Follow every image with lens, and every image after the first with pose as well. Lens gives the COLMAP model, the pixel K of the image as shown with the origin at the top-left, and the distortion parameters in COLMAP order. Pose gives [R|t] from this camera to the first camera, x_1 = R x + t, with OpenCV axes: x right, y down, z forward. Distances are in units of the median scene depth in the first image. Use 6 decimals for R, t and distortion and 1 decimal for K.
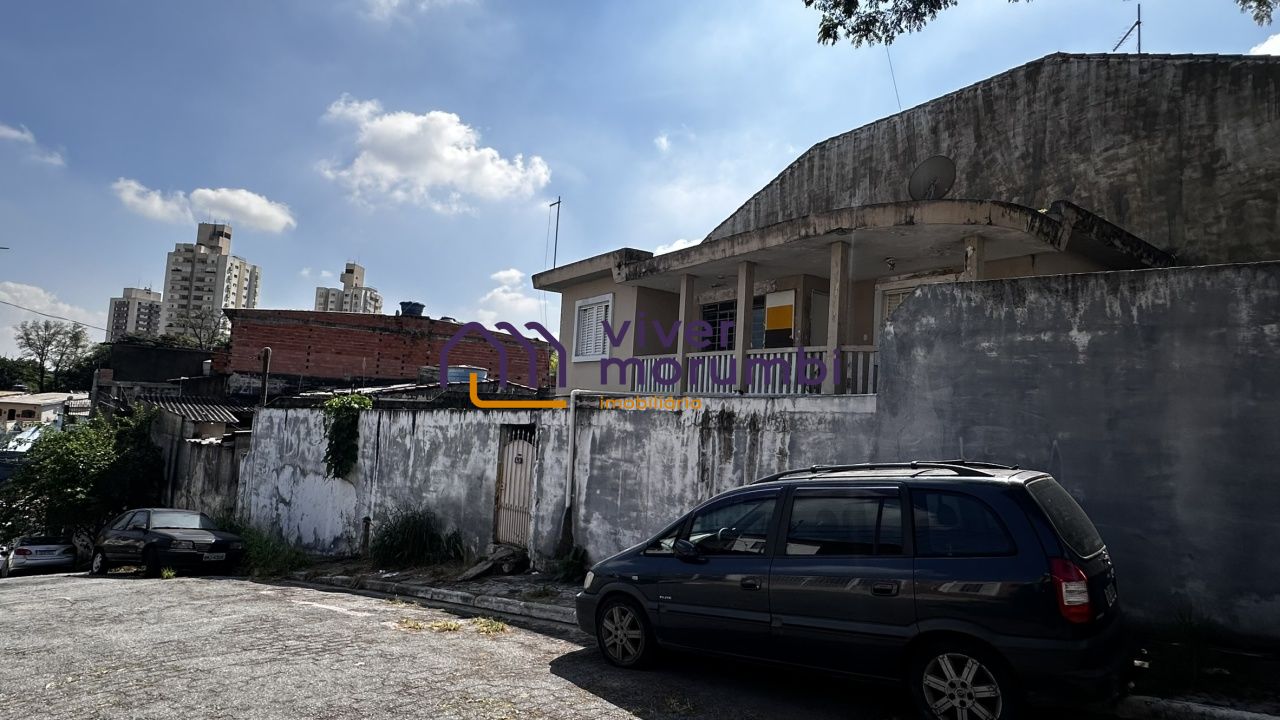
lens RADIAL K [[670.0, 0, 640.0], [0, 670.0, 360.0], [0, 0, 1]] dist [0.000002, -0.001791]
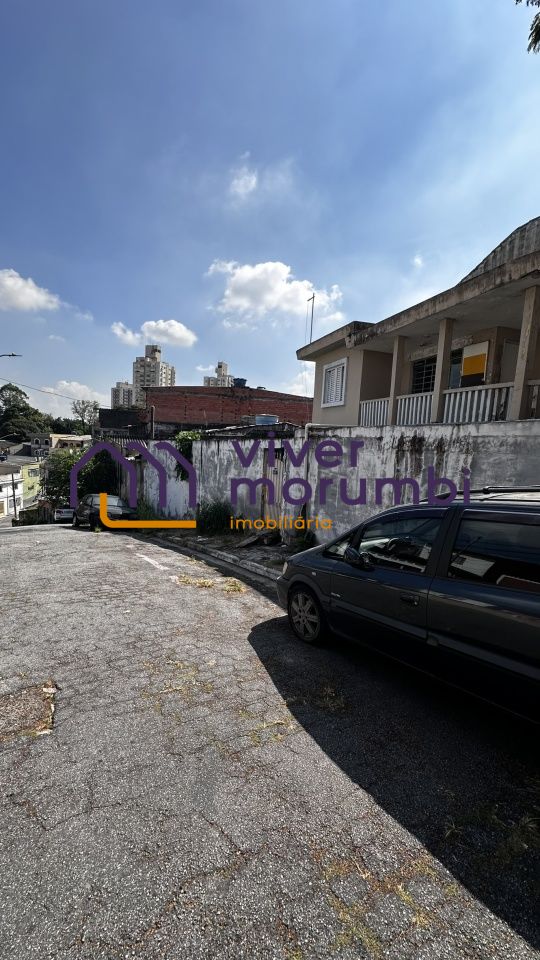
lens RADIAL K [[380.3, 0, 270.0], [0, 380.3, 480.0], [0, 0, 1]] dist [-0.008857, 0.002259]
pose [[0.956499, 0.022366, -0.290876, 0.055378], [0.028167, 0.985319, 0.168387, 0.022040], [0.290372, -0.169255, 0.941826, 0.183802]]
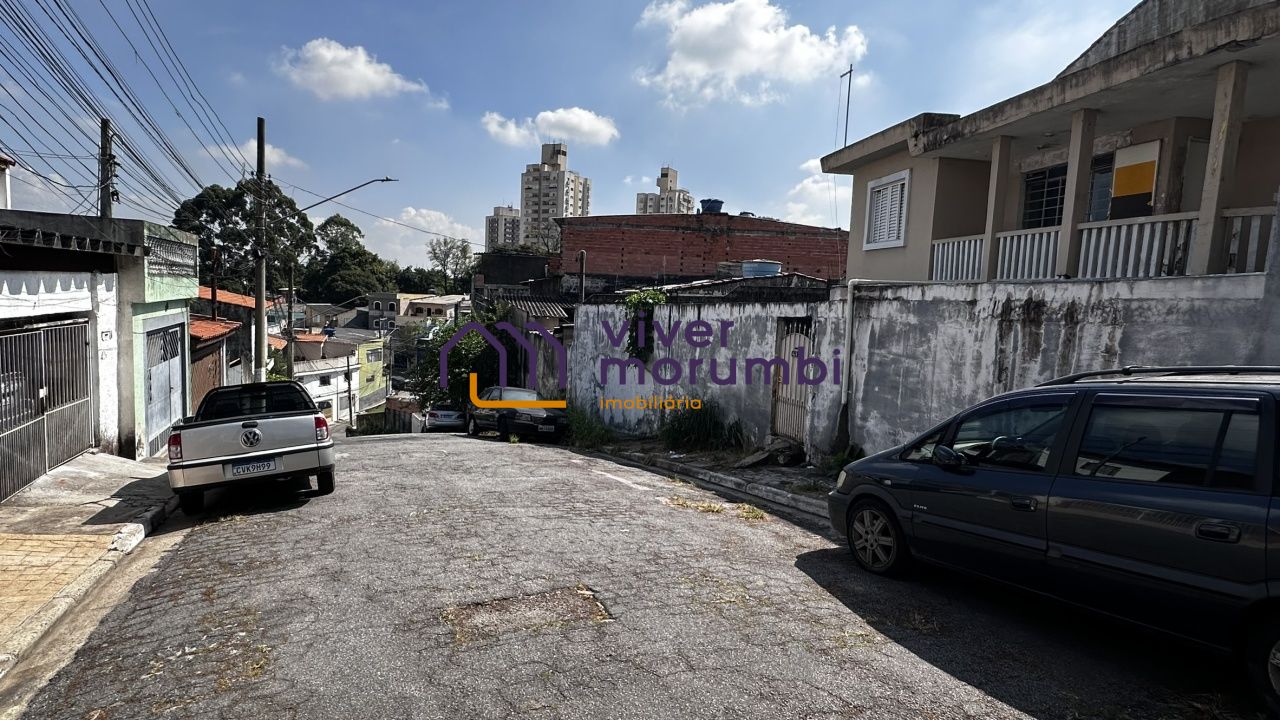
lens RADIAL K [[670.0, 0, 640.0], [0, 670.0, 360.0], [0, 0, 1]] dist [0.000002, -0.001791]
pose [[0.898029, 0.025286, -0.439208, 0.043014], [0.043375, 0.988394, 0.145590, 0.006341], [0.437792, -0.149795, 0.886510, 0.033511]]
